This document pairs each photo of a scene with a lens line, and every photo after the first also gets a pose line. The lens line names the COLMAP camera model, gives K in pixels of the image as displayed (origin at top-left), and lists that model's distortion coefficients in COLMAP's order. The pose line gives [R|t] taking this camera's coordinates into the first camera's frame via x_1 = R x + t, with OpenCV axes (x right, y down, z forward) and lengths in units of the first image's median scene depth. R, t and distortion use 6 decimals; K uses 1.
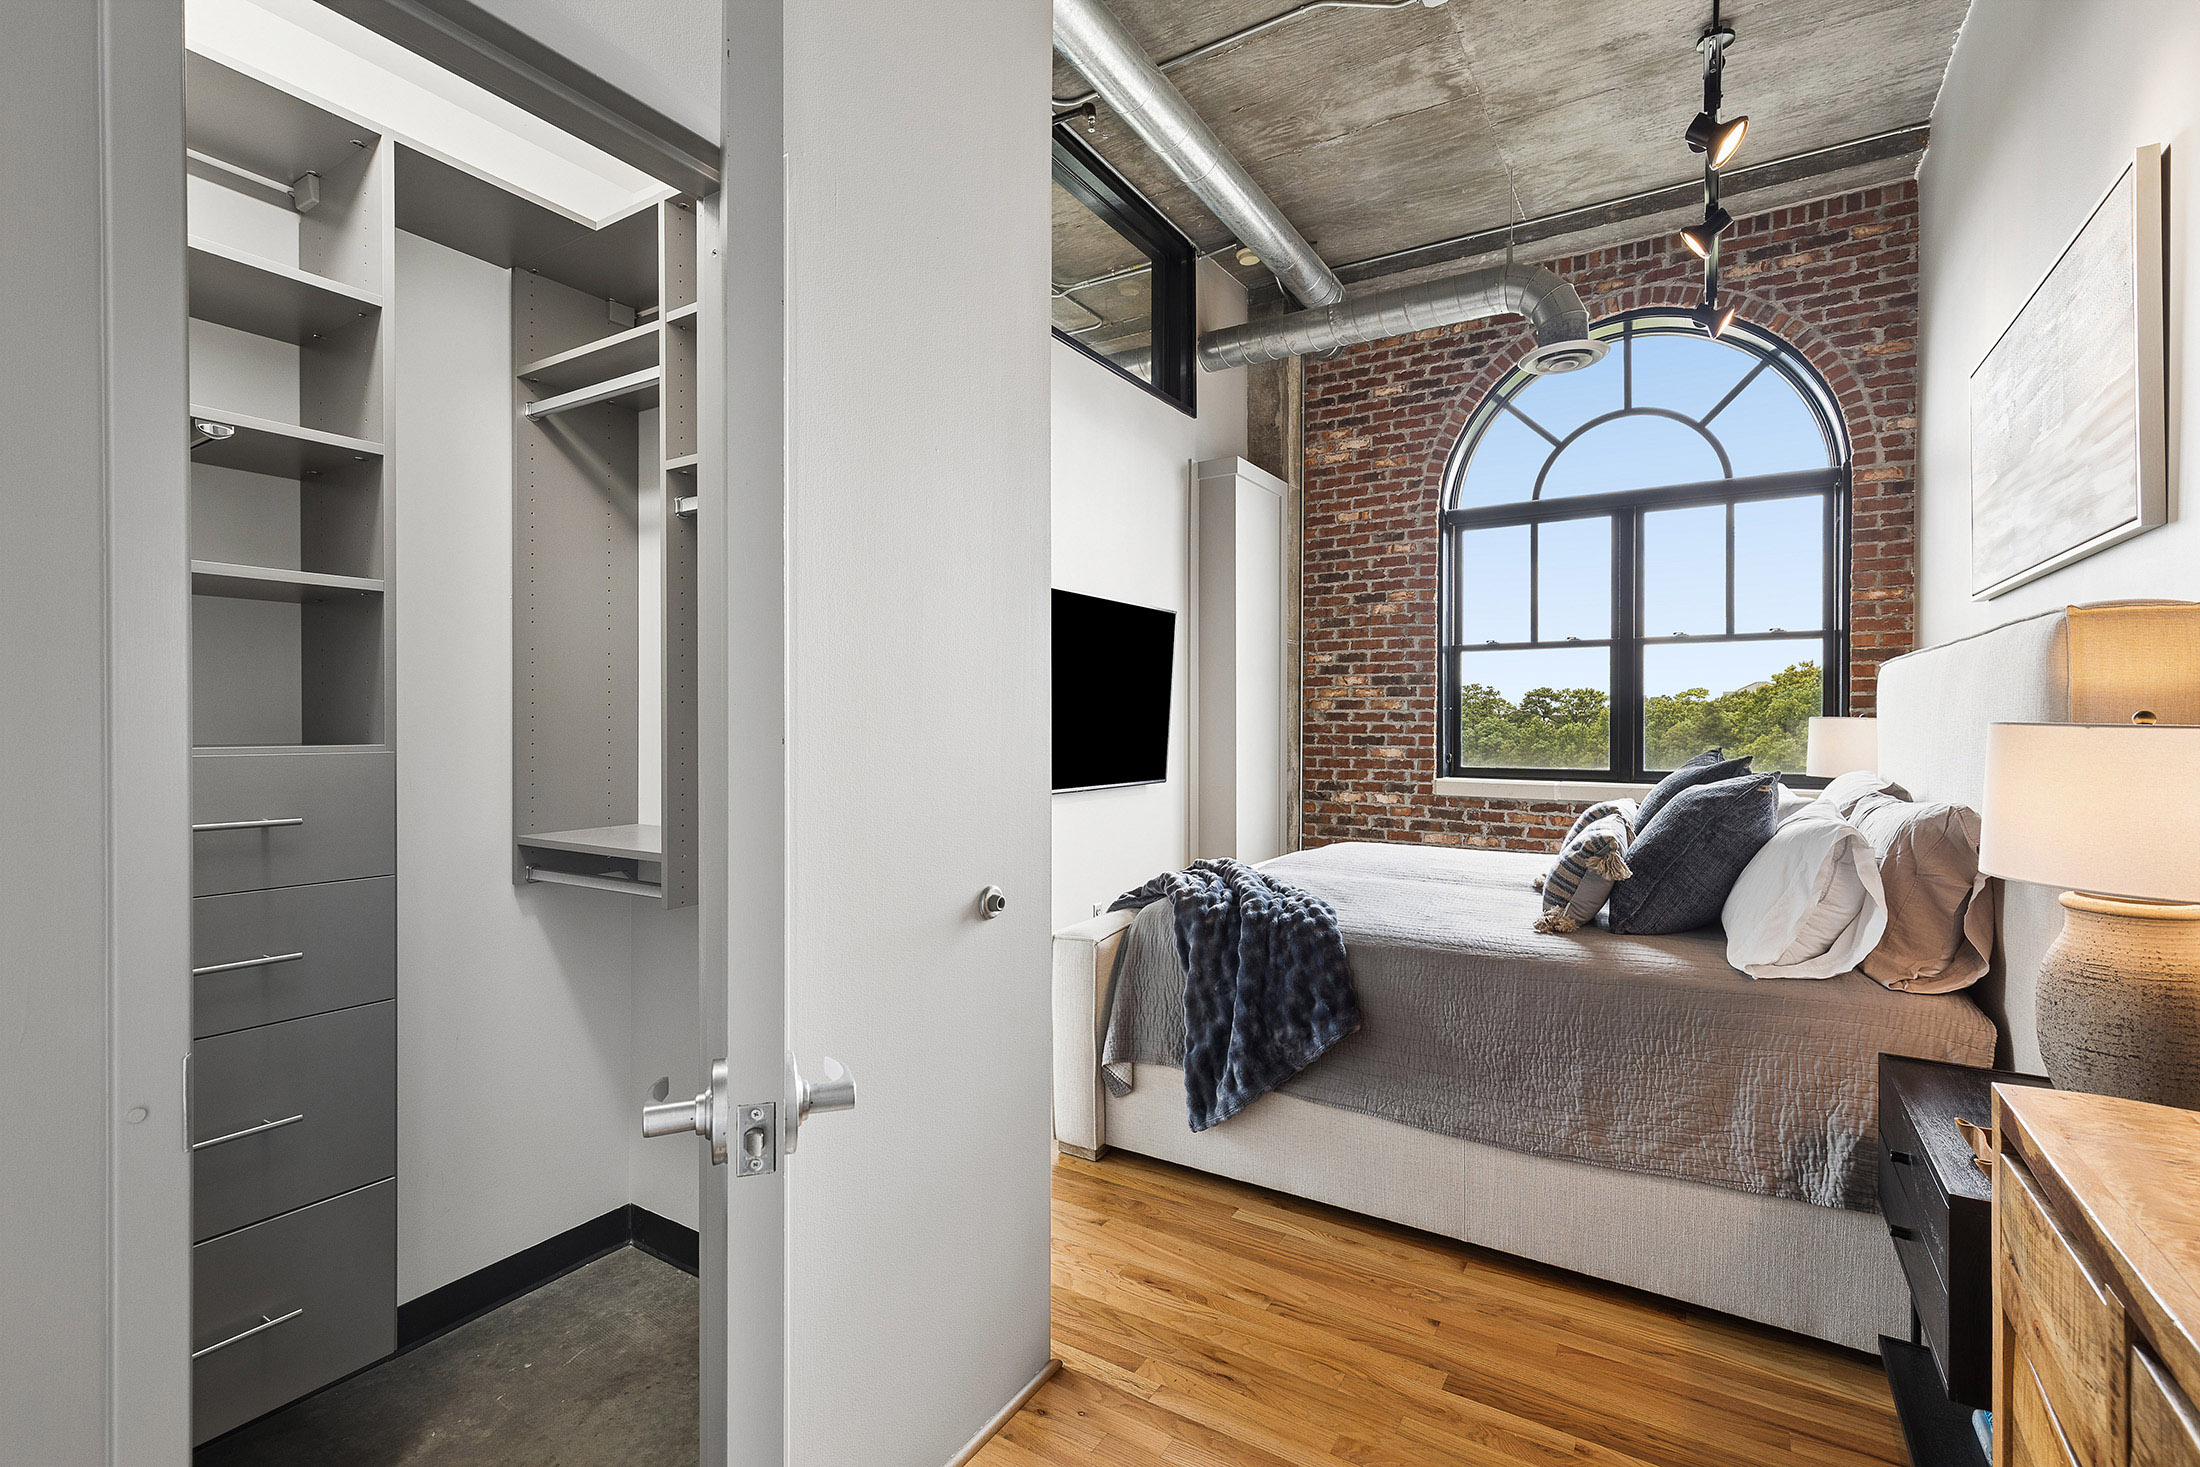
lens RADIAL K [[986.3, 0, 1103.4], [0, 986.3, 724.9], [0, 0, 1]] dist [0.008986, -0.003286]
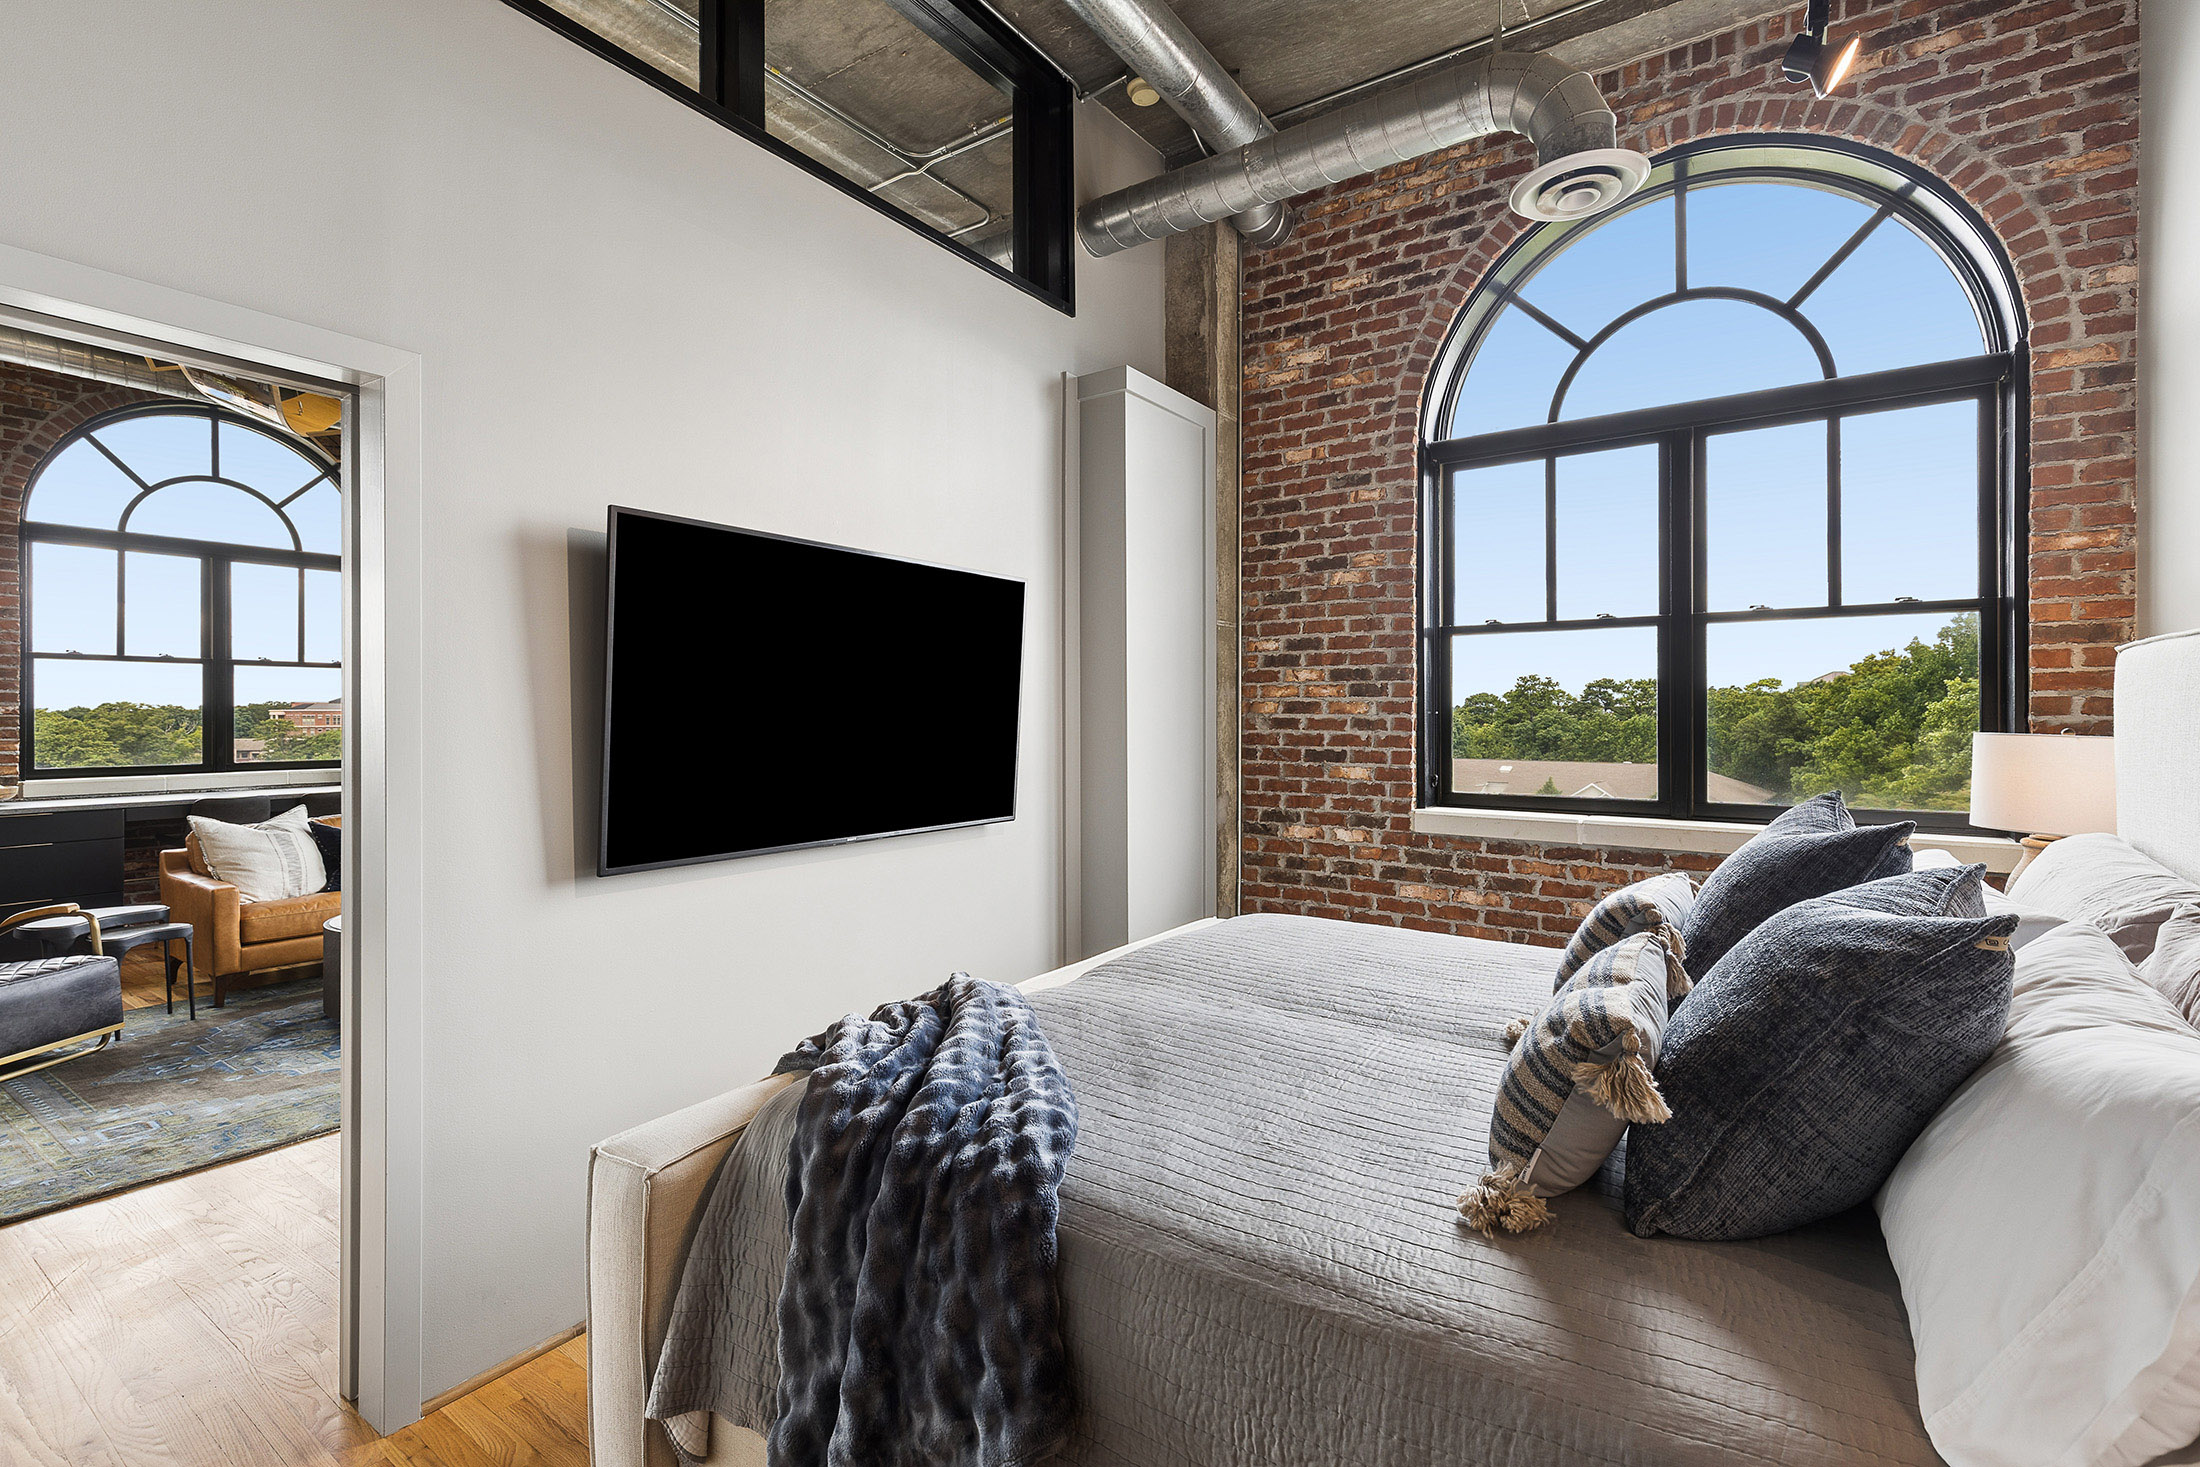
lens RADIAL K [[986.3, 0, 1103.8], [0, 986.3, 714.4], [0, 0, 1]] dist [0.008986, -0.003286]
pose [[0.998705, -0.002725, -0.050795, 0.154968], [0.002569, 0.999992, -0.003136, -0.014864], [0.050803, 0.003001, 0.998704, 0.277250]]
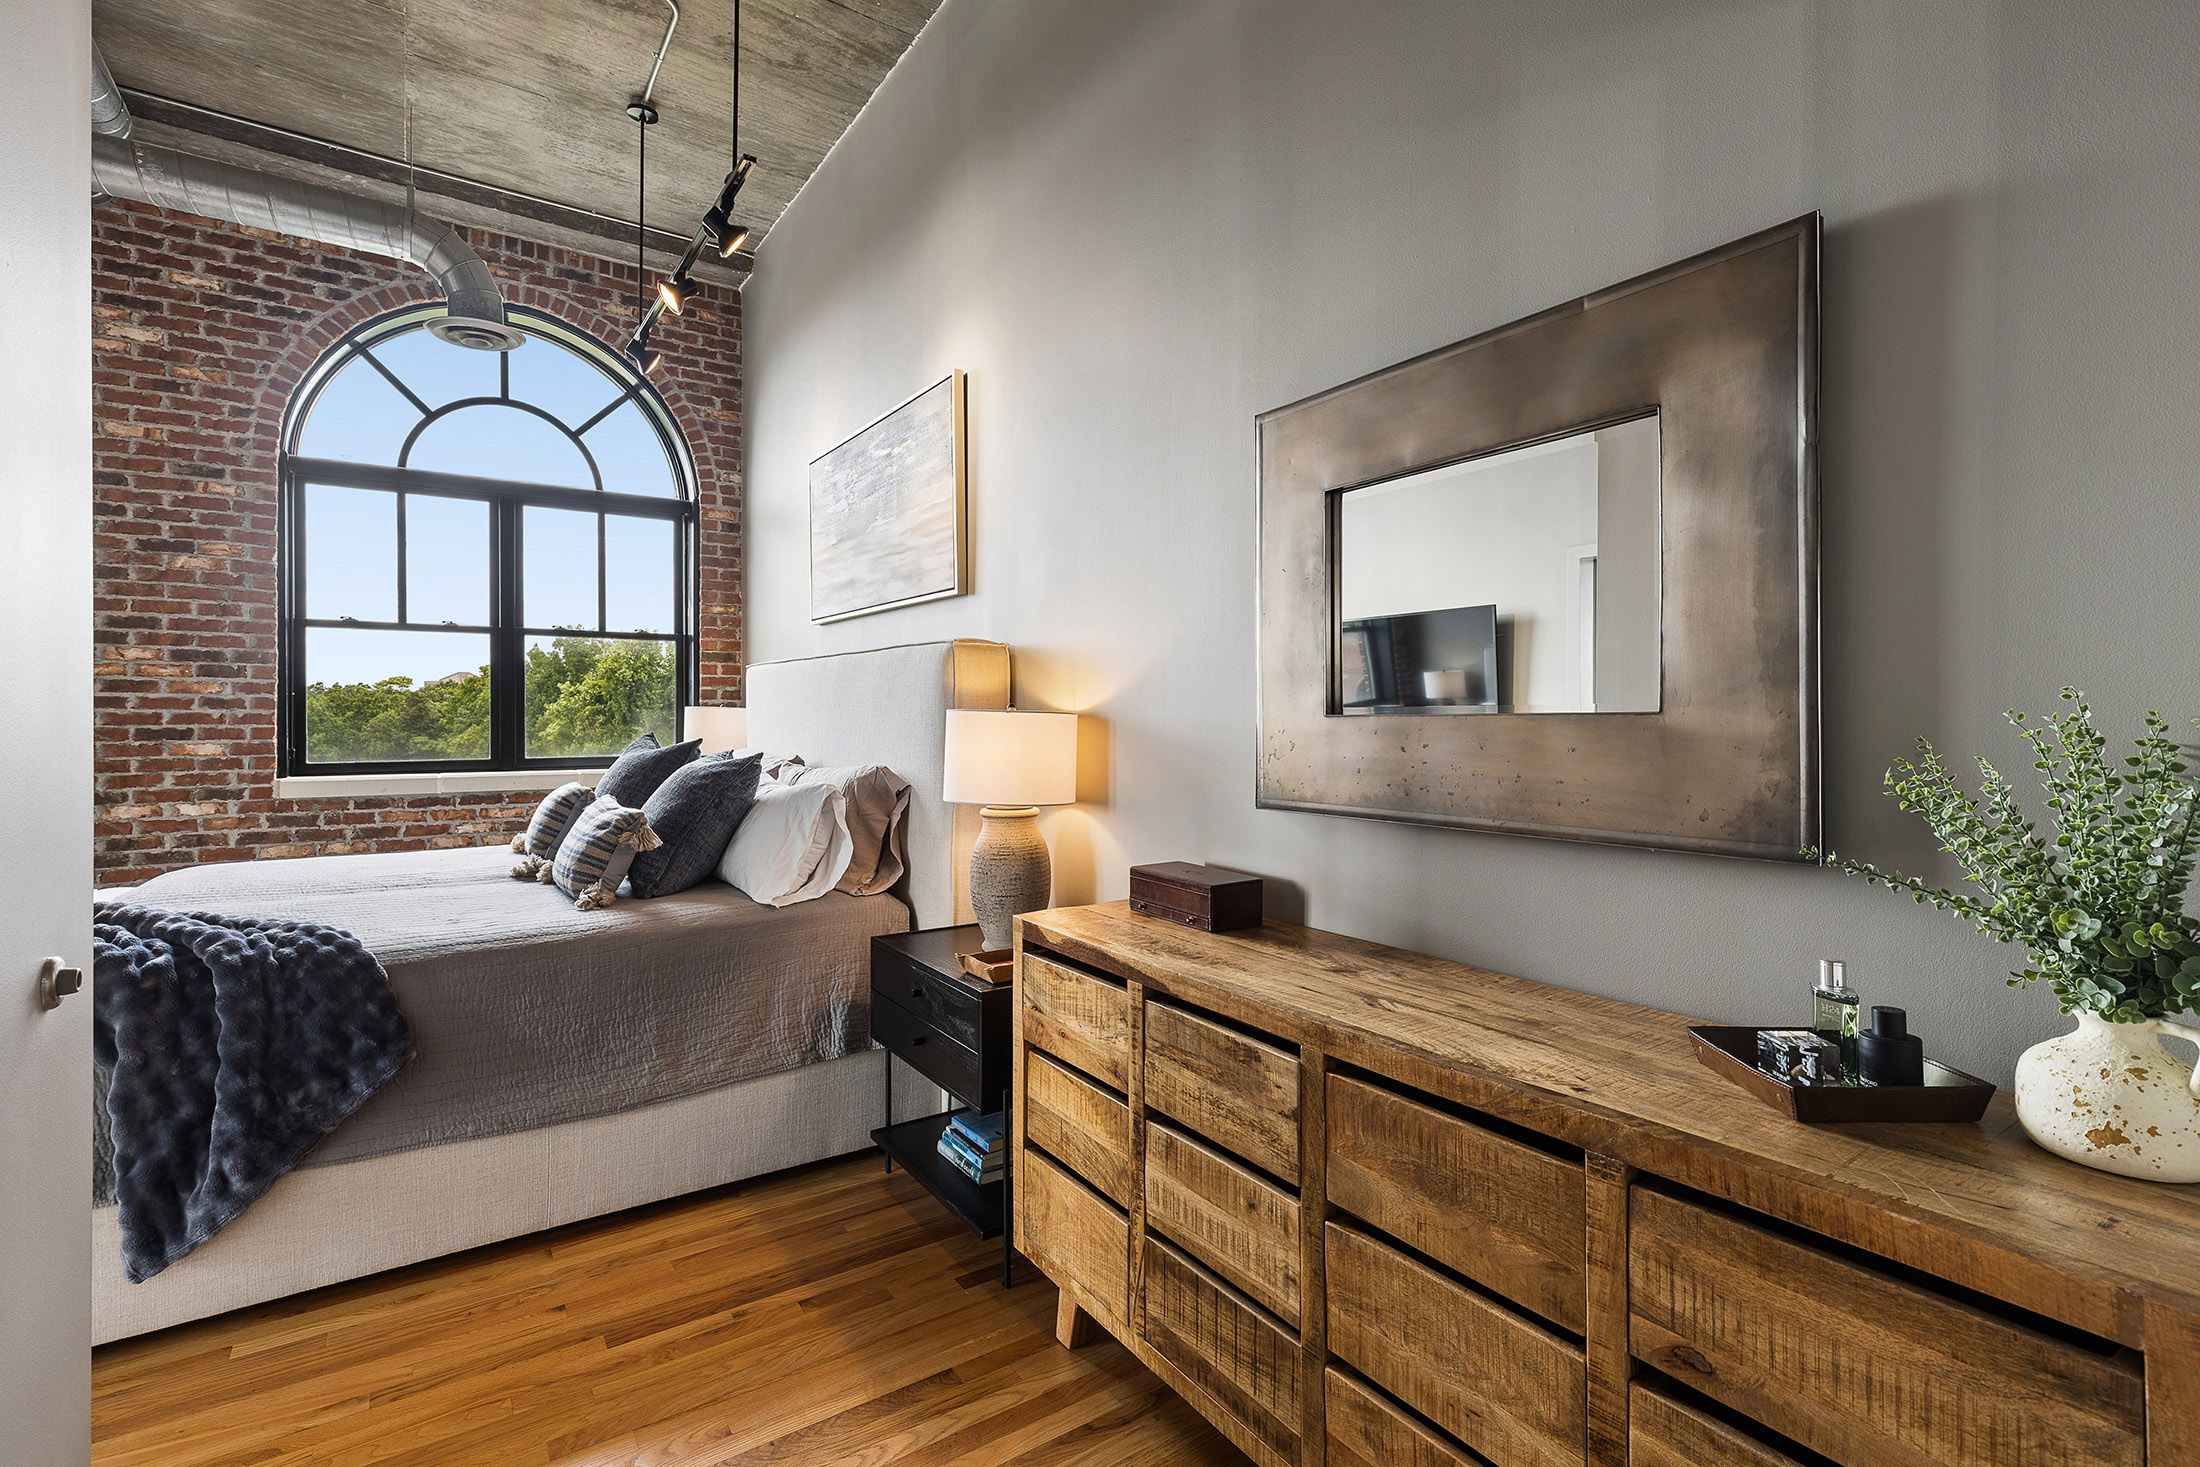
lens RADIAL K [[986.3, 0, 1100.8], [0, 986.3, 719.1], [0, 0, 1]] dist [0.008986, -0.003286]
pose [[0.400744, -0.006065, 0.916170, -0.155491], [0.001774, 0.999981, 0.005843, 0.001391], [-0.916188, -0.000716, 0.400747, 0.042391]]
